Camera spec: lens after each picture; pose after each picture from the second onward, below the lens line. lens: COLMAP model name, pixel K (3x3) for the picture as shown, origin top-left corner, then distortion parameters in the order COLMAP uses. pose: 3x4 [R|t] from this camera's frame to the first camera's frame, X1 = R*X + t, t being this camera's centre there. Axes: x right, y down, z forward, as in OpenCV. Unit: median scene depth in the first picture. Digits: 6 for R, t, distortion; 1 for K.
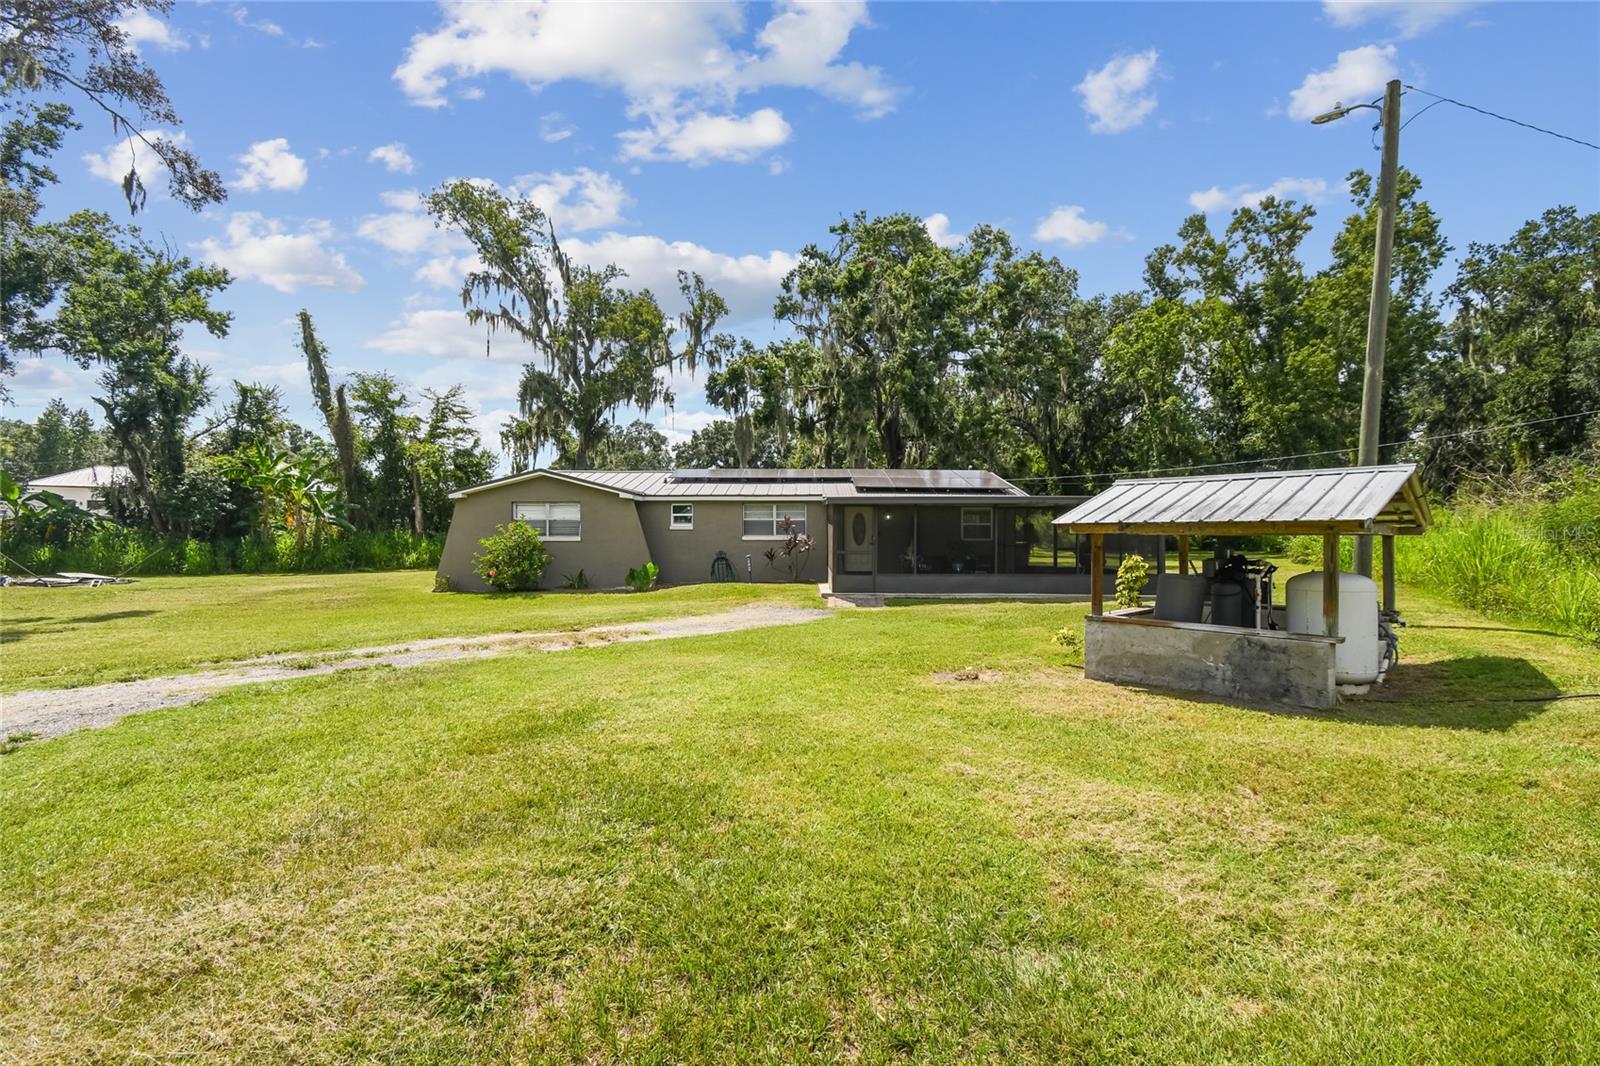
lens RADIAL K [[709.6, 0, 800.0], [0, 709.6, 533.0], [0, 0, 1]] dist [0.040171, -0.027066]
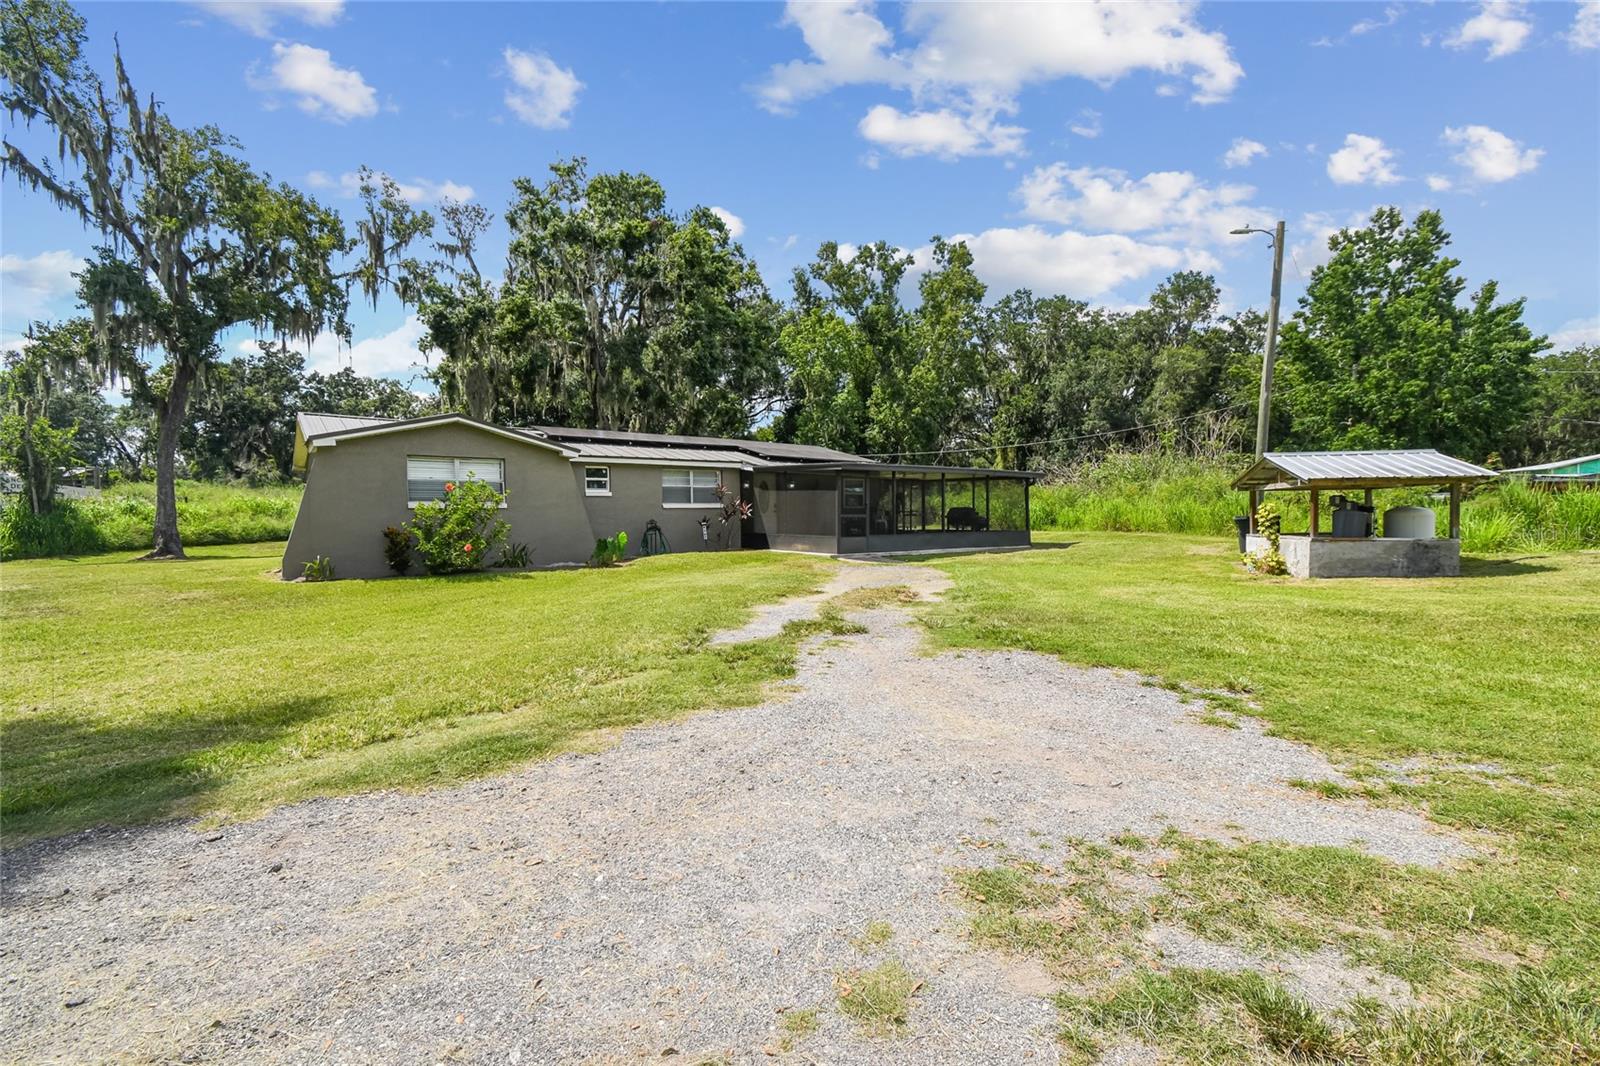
lens RADIAL K [[721.8, 0, 800.0], [0, 721.8, 533.0], [0, 0, 1]] dist [0.034470, -0.023873]
pose [[0.792651, -0.022361, 0.609266, -0.281290], [0.007930, 0.999621, 0.026370, 0.010444], [-0.609624, -0.016071, 0.792528, 0.082406]]
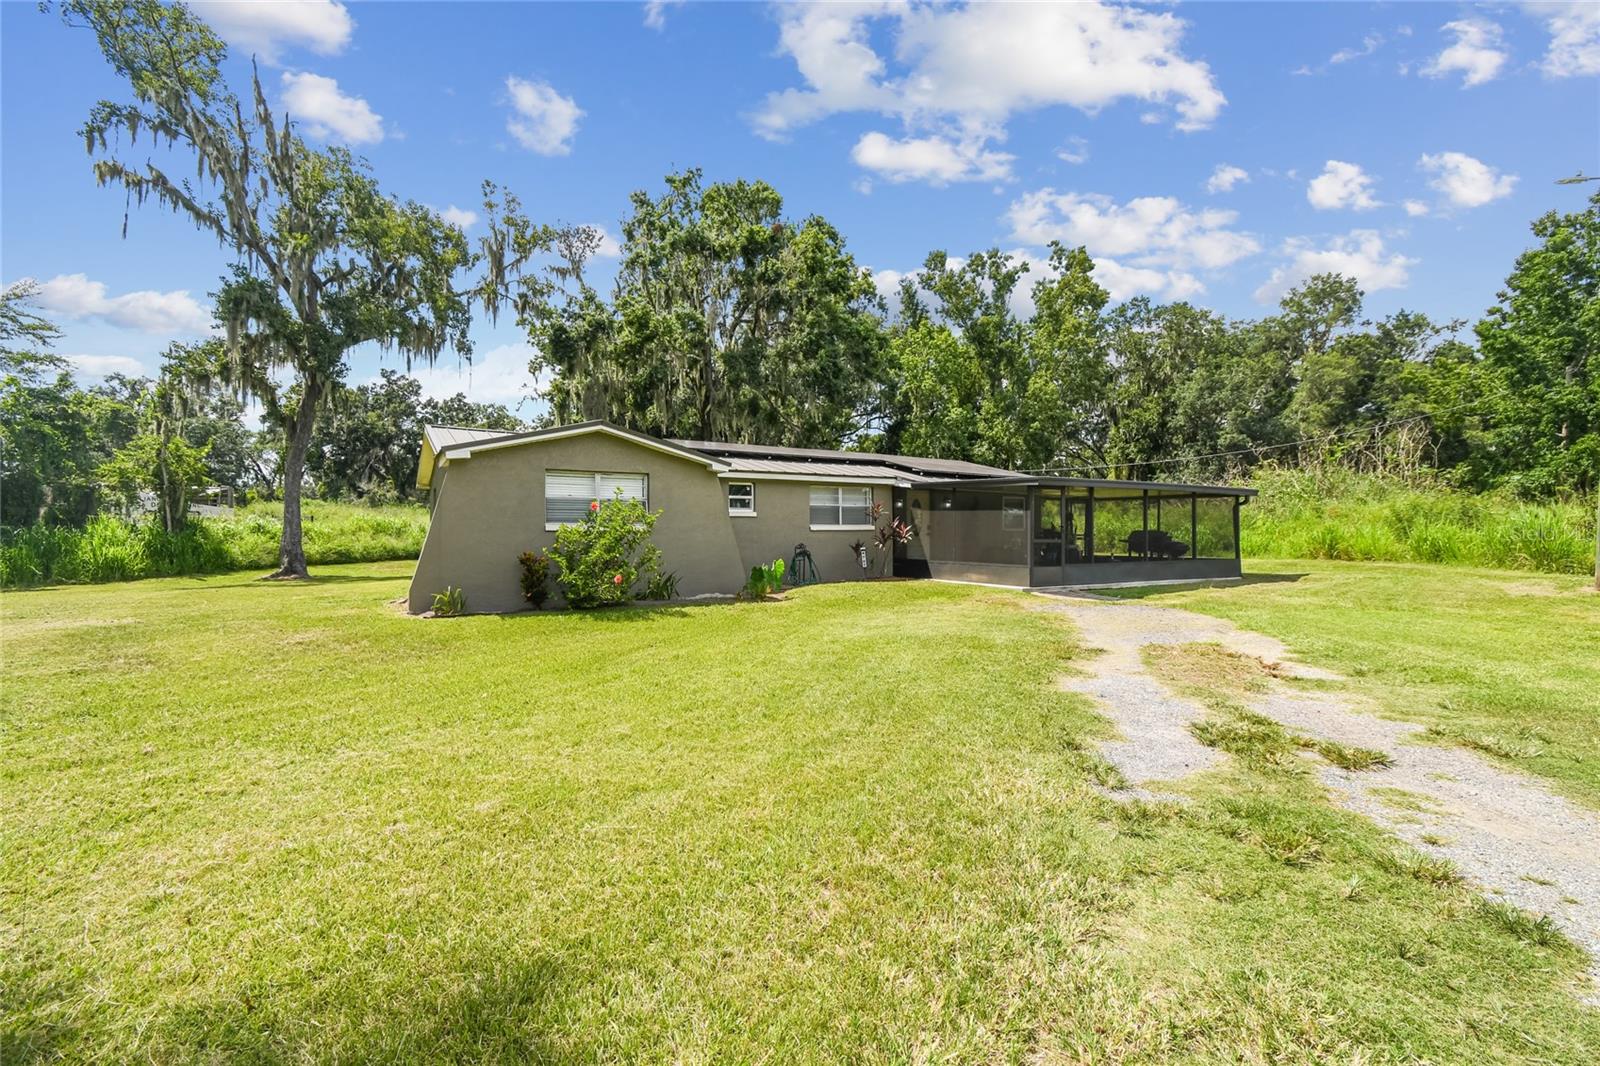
lens RADIAL K [[709.6, 0, 800.0], [0, 709.6, 533.0], [0, 0, 1]] dist [0.040171, -0.027066]
pose [[0.851770, -0.001890, 0.523912, -0.282494], [0.002794, 0.999996, -0.000935, 0.007587], [-0.523908, 0.002260, 0.851772, 0.175953]]
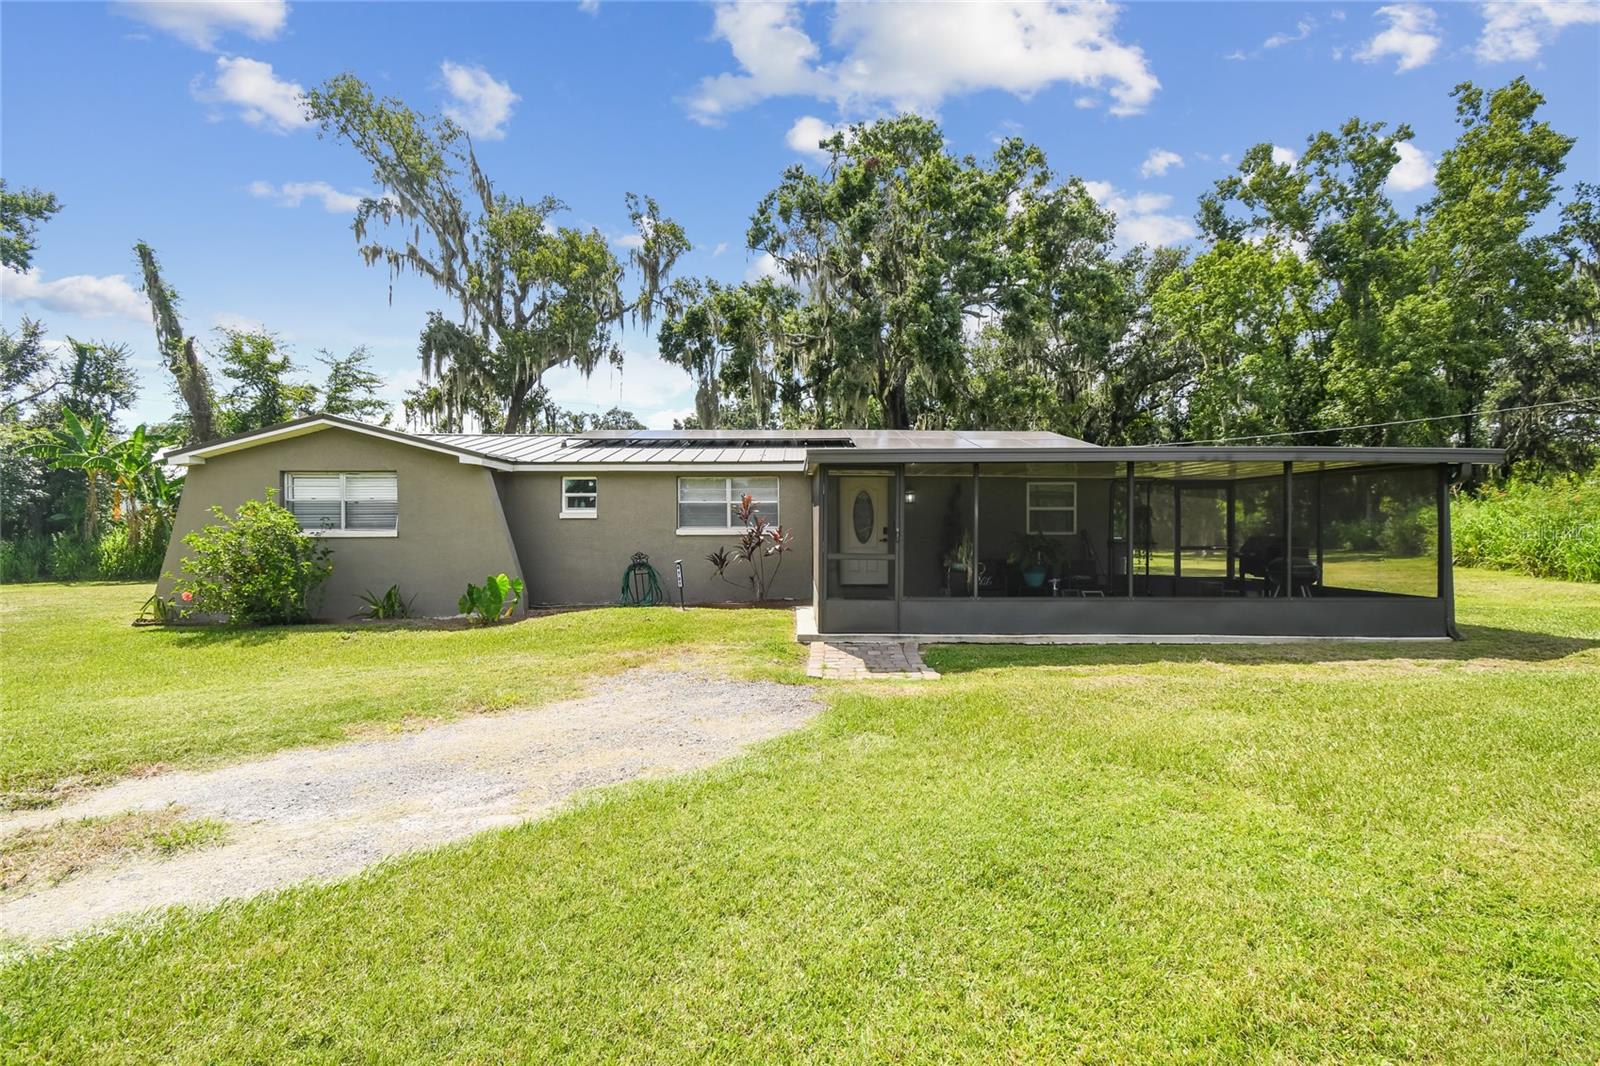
lens RADIAL K [[709.6, 0, 800.0], [0, 709.6, 533.0], [0, 0, 1]] dist [0.040171, -0.027066]
pose [[0.999946, -0.002086, 0.010142, 0.011532], [0.002049, 0.999991, 0.003598, 0.003370], [-0.010149, -0.003577, 0.999942, 0.206365]]
